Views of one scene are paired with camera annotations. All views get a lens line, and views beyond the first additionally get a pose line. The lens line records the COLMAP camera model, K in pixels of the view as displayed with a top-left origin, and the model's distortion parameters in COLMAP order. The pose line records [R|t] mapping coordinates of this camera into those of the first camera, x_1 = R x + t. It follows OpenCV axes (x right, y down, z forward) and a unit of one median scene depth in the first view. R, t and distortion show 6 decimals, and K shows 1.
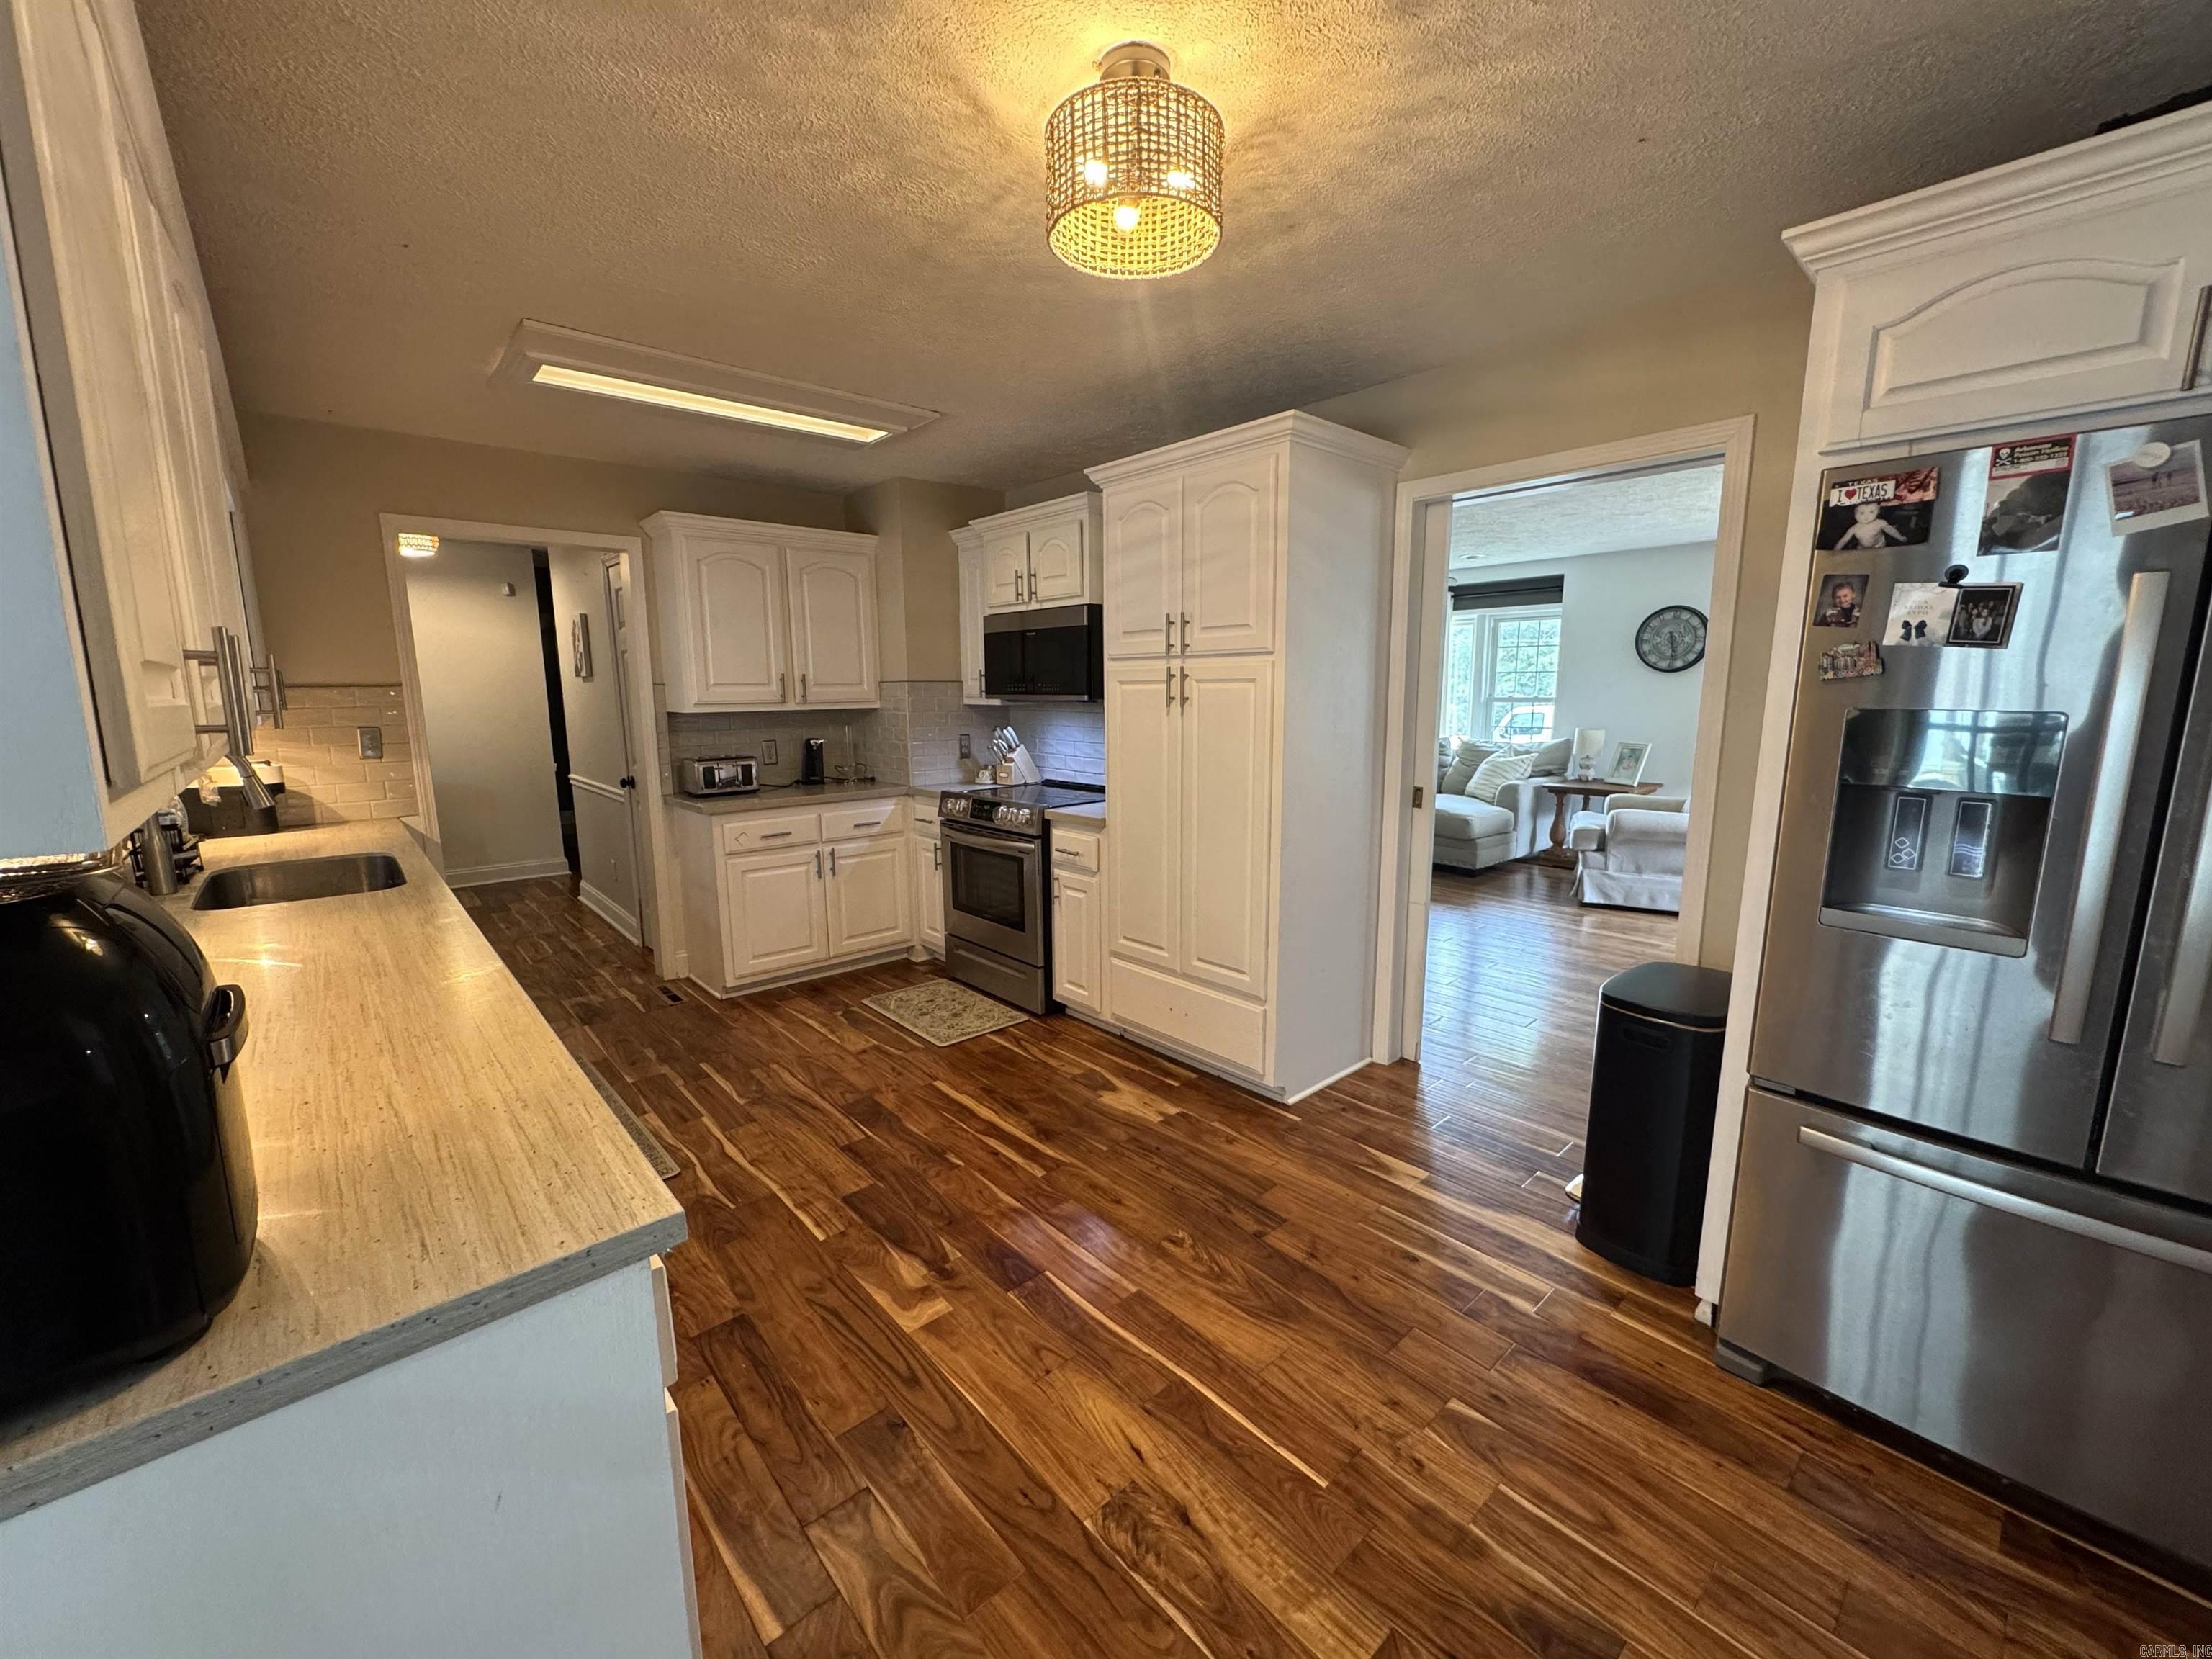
lens RADIAL K [[883.0, 0, 1116.0], [0, 883.0, 829.0], [0, 0, 1]] dist [-0.001224, -0.000026]
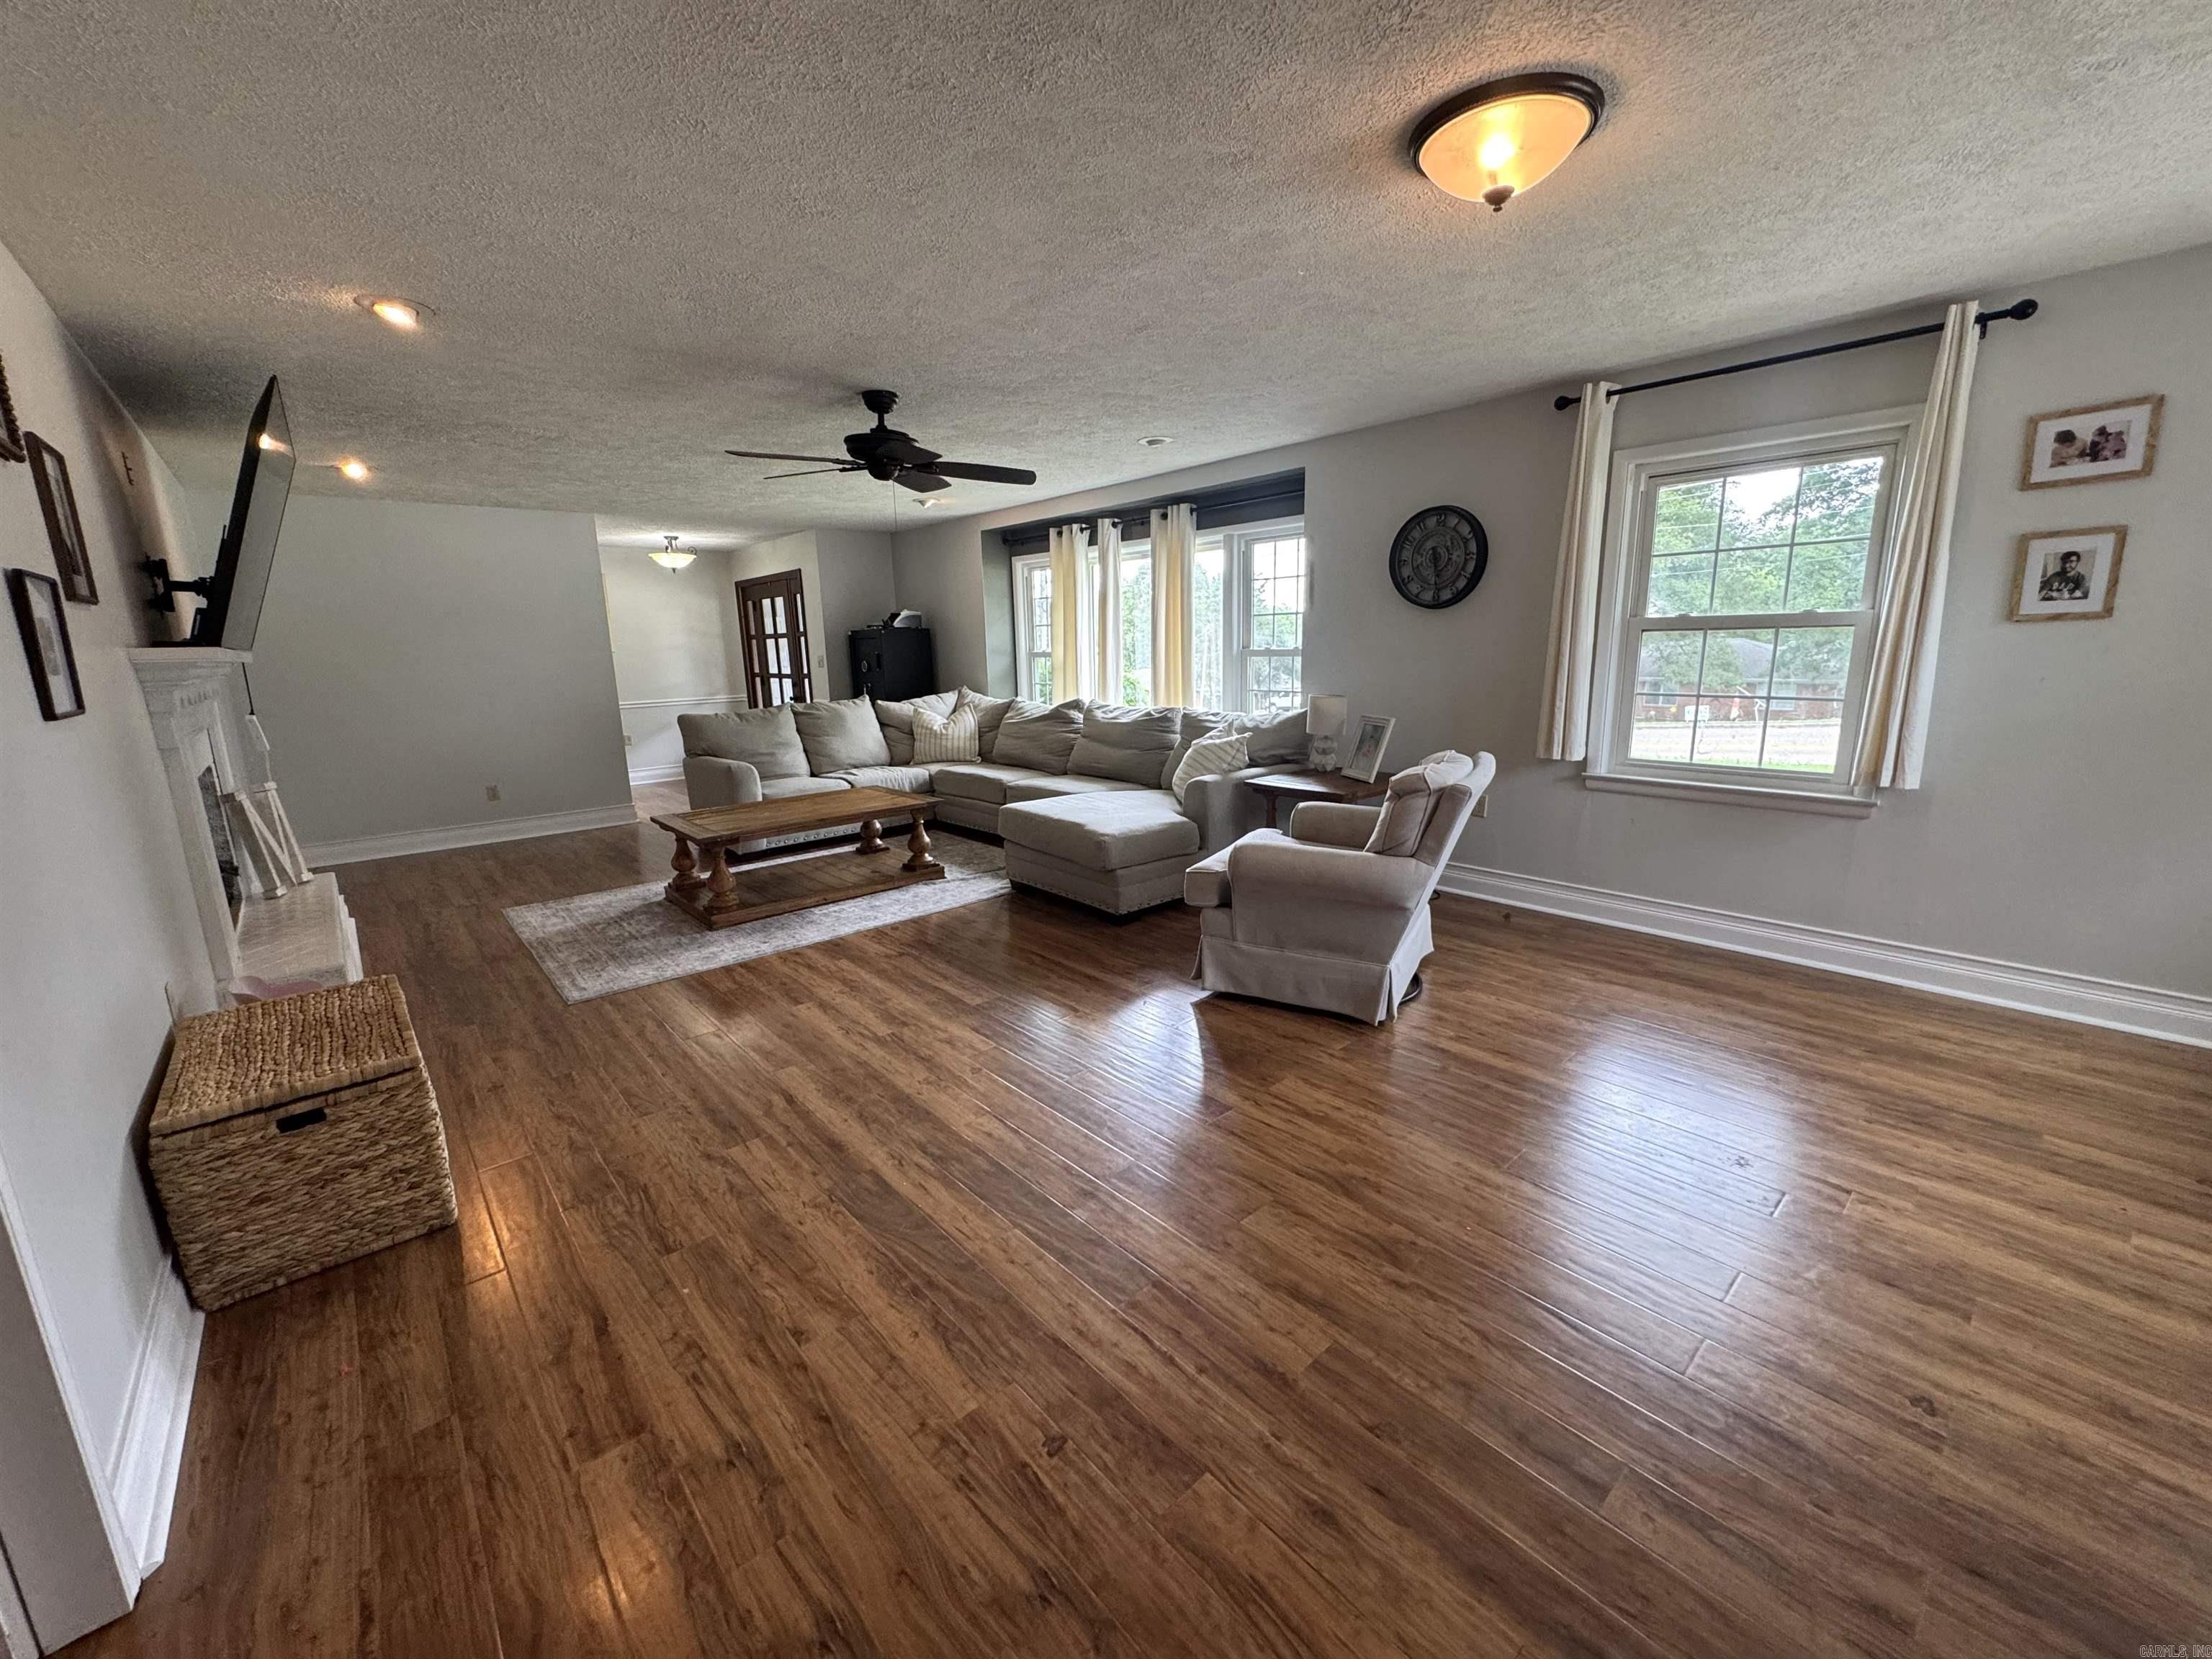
lens RADIAL K [[883.0, 0, 1095.5], [0, 883.0, 830.7], [0, 0, 1]] dist [-0.001224, -0.000026]
pose [[0.999651, -0.015978, -0.021054, 0.384832], [0.017090, 0.998410, 0.053721, -0.050338], [0.020162, -0.054062, 0.998334, 0.321506]]
